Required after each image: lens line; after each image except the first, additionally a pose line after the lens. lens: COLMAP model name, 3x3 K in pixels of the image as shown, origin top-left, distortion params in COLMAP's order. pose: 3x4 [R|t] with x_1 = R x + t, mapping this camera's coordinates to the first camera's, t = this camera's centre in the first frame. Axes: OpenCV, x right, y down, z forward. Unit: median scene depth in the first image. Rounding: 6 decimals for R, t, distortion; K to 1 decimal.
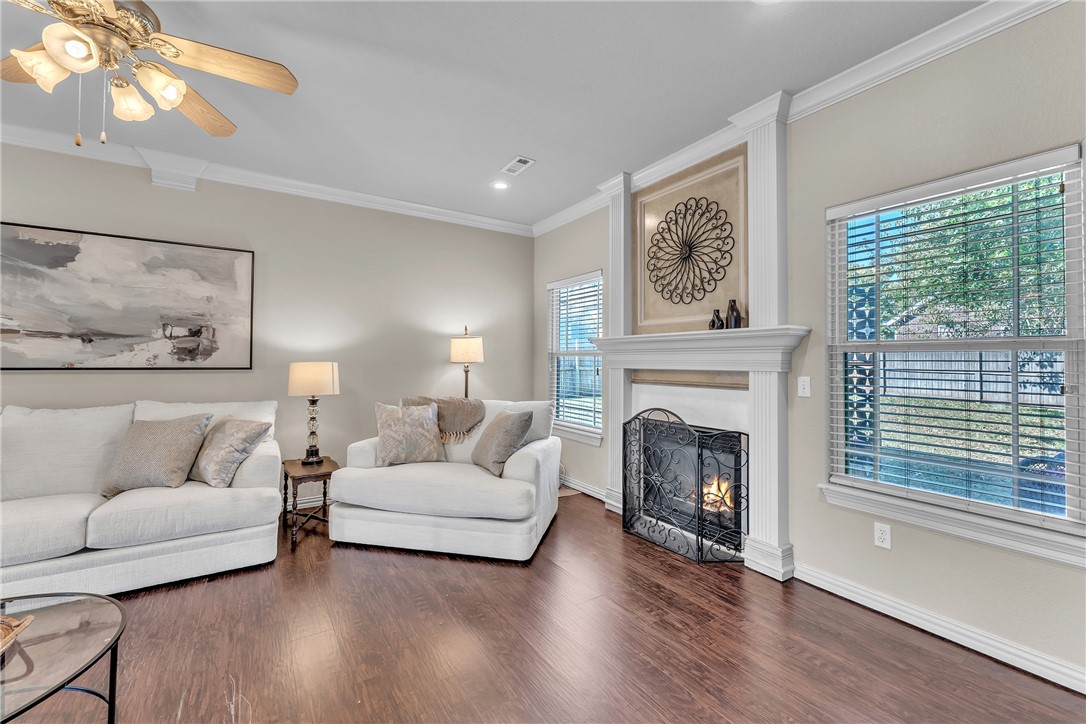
lens RADIAL K [[445.1, 0, 544.5], [0, 445.1, 353.6], [0, 0, 1]] dist [-0.001666, -0.000308]
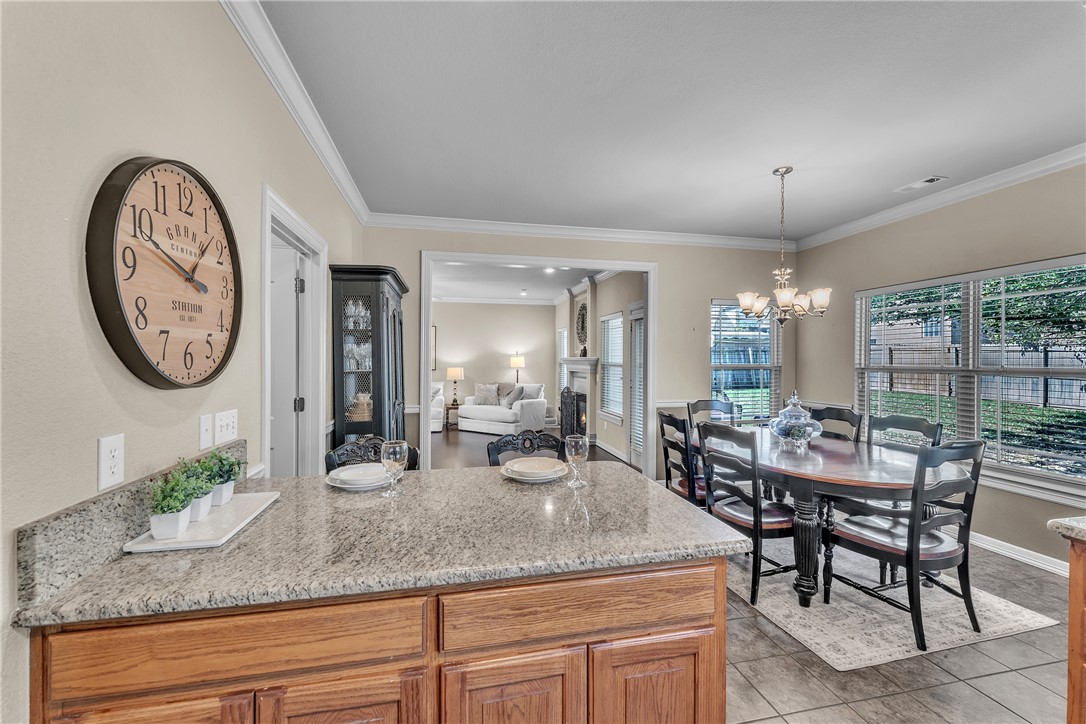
lens RADIAL K [[444.6, 0, 540.2], [0, 444.6, 359.2], [0, 0, 1]] dist [-0.001320, -0.000408]
pose [[0.933932, -0.000530, -0.357451, 0.978109], [0.006230, 0.999871, 0.014795, -0.072172], [0.357397, -0.016045, 0.933815, -1.405393]]
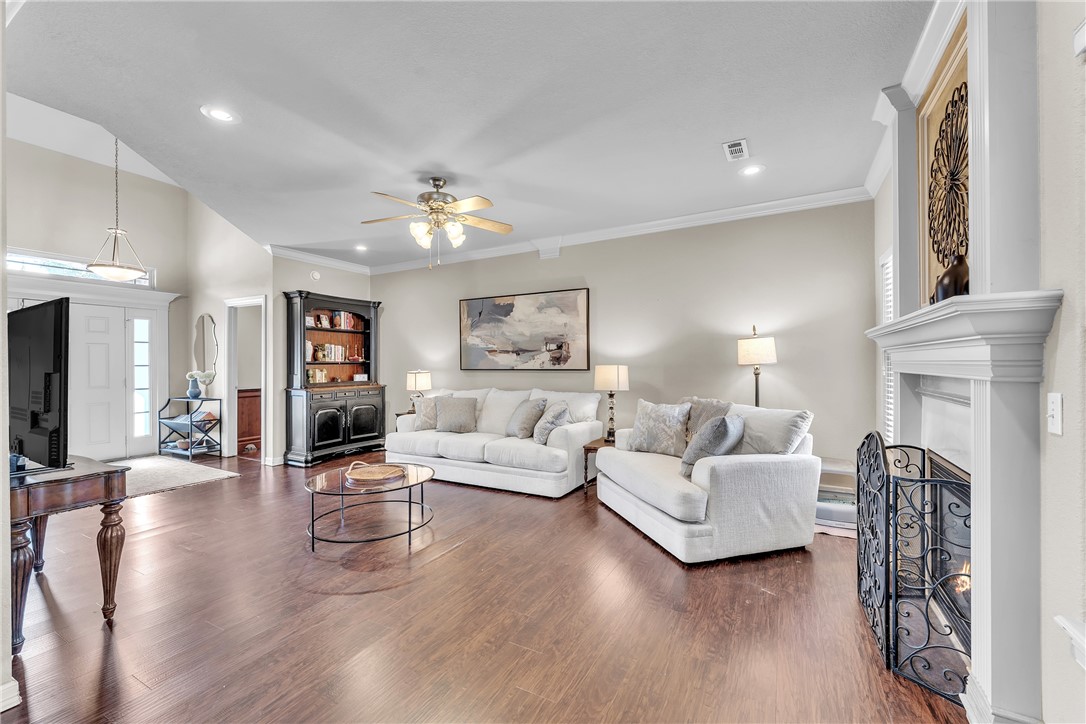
lens RADIAL K [[444.6, 0, 540.2], [0, 444.6, 359.2], [0, 0, 1]] dist [-0.001320, -0.000408]
pose [[0.467930, -0.017782, -0.883587, 0.580567], [0.023432, 0.999696, -0.007710, 0.006623], [0.883455, -0.017097, 0.468204, 0.212027]]
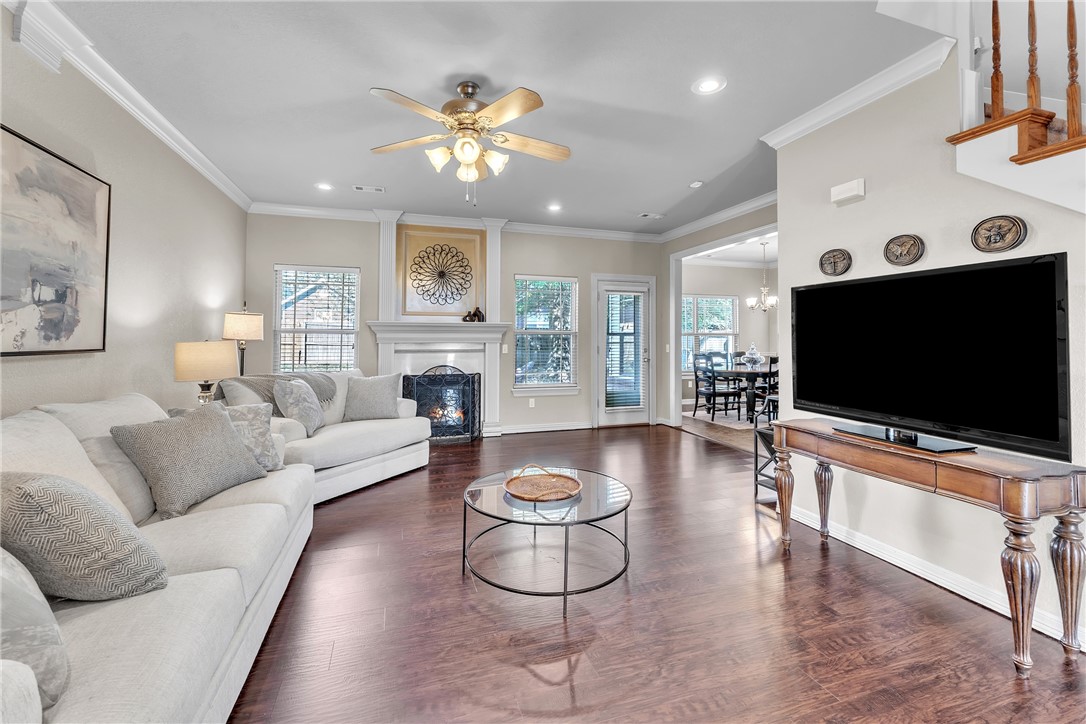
lens RADIAL K [[460.8, 0, 547.1], [0, 460.8, 336.7], [0, 0, 1]] dist [-0.001872, -0.000277]
pose [[0.245788, -0.001134, 0.969323, -1.294055], [-0.017458, 0.999832, 0.005596, -0.004771], [-0.969166, -0.018298, 0.245727, 0.158348]]
